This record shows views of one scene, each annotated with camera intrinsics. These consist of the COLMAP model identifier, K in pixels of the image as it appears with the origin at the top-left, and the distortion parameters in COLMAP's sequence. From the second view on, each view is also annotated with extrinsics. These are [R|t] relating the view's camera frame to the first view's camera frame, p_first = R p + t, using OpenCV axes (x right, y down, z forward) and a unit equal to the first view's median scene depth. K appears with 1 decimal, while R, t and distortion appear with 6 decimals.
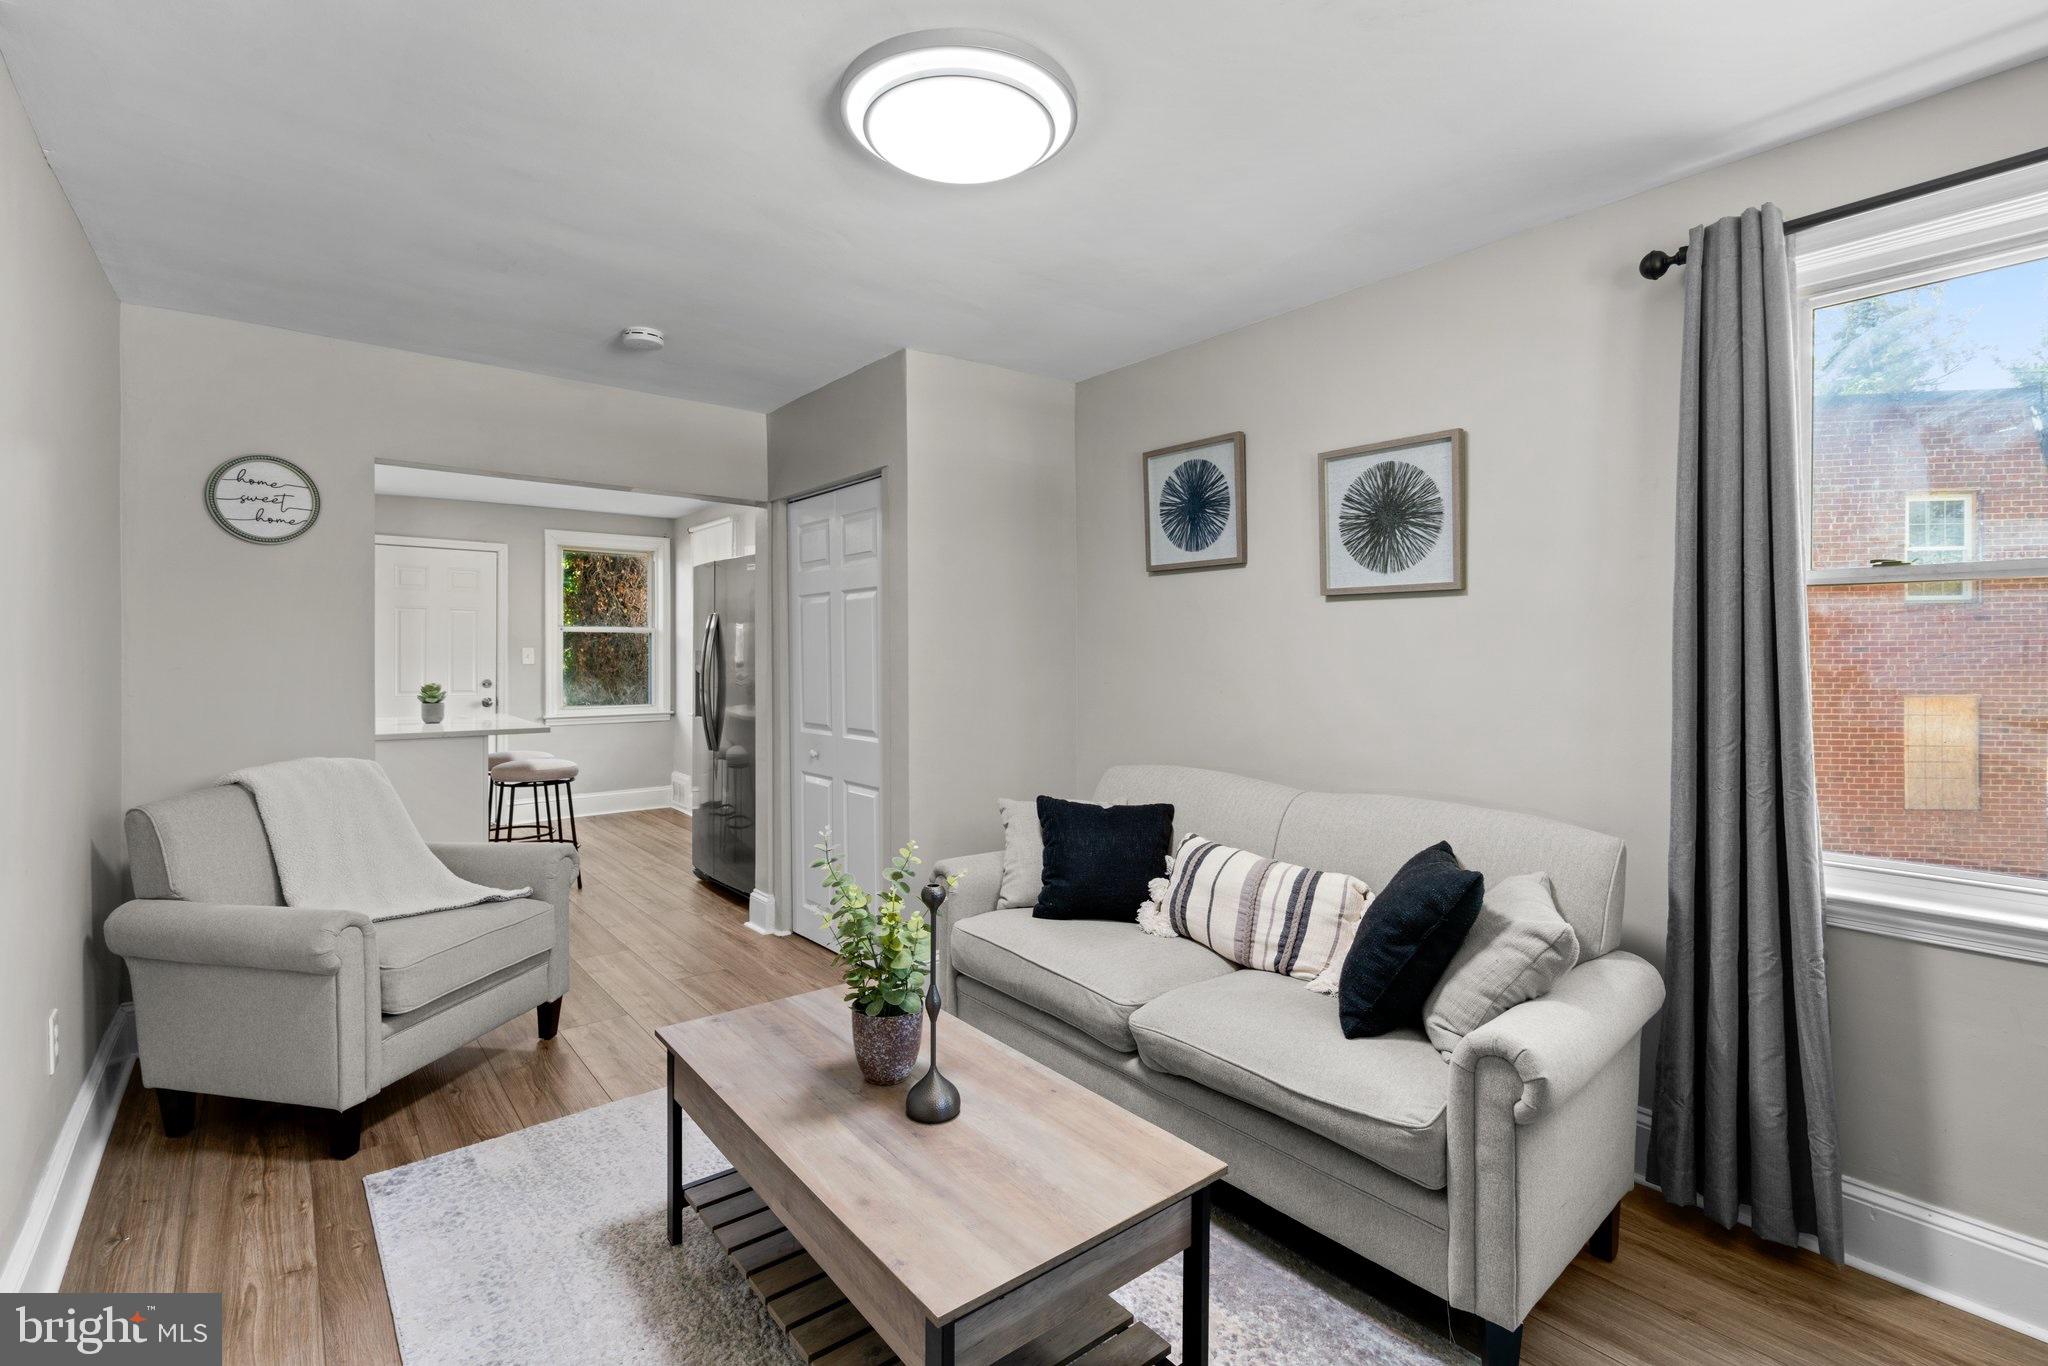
lens RADIAL K [[931.6, 0, 1024.0], [0, 931.6, 683.0], [0, 0, 1]] dist [-0.021652, 0.010969]
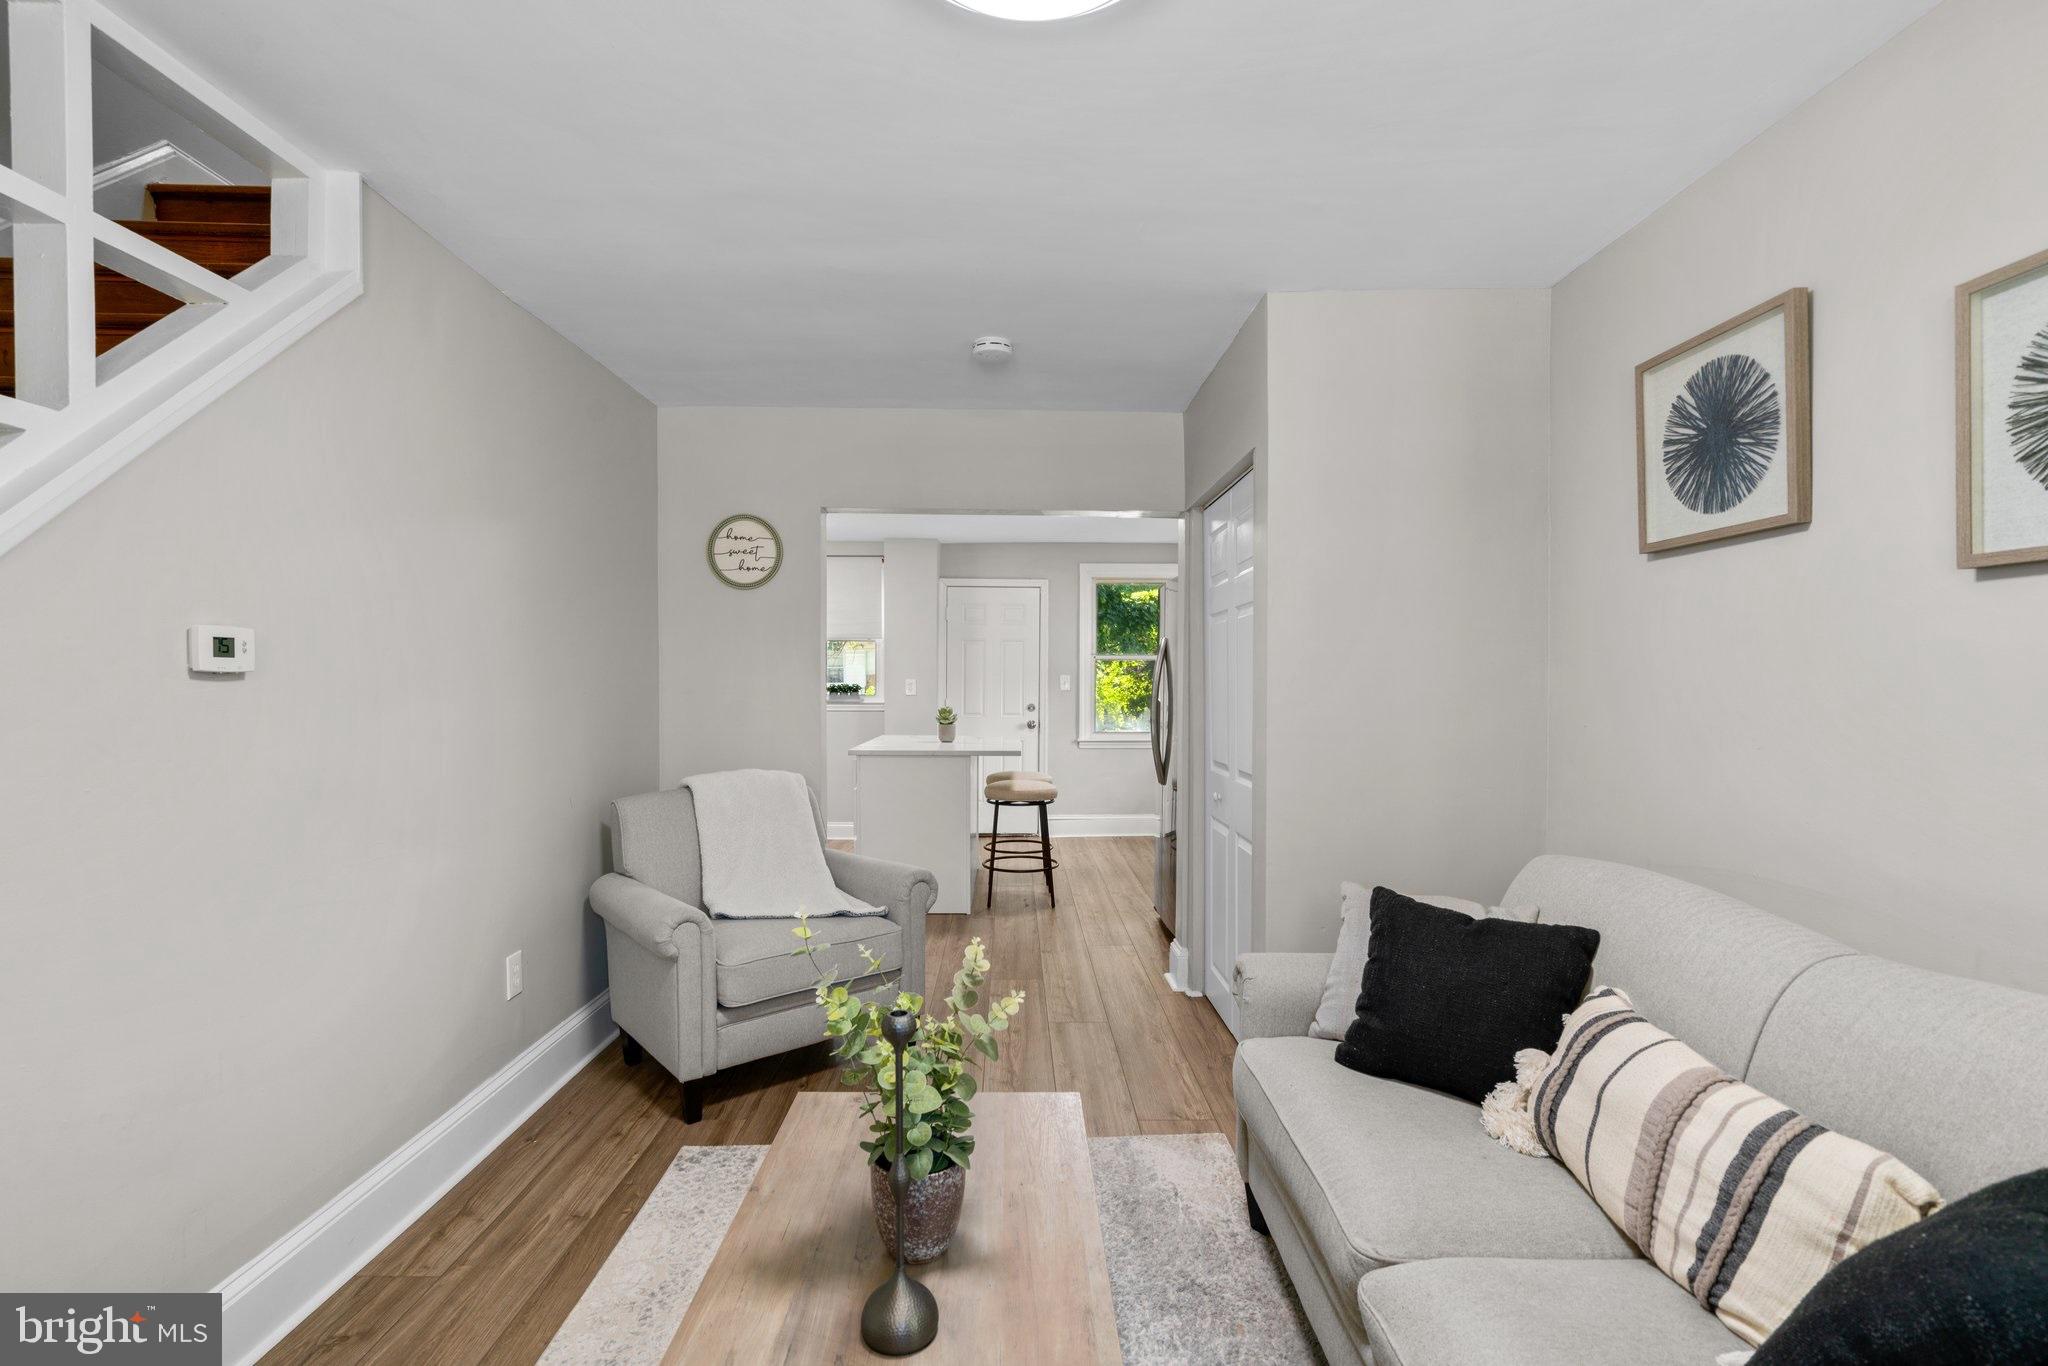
lens RADIAL K [[930.8, 0, 1014.5], [0, 930.8, 721.3], [0, 0, 1]] dist [-0.007192, 0.001797]
pose [[0.788283, 0.028921, -0.614632, 0.210982], [-0.021806, 0.999580, 0.019069, -0.009066], [0.614926, -0.001629, 0.788583, 0.266711]]
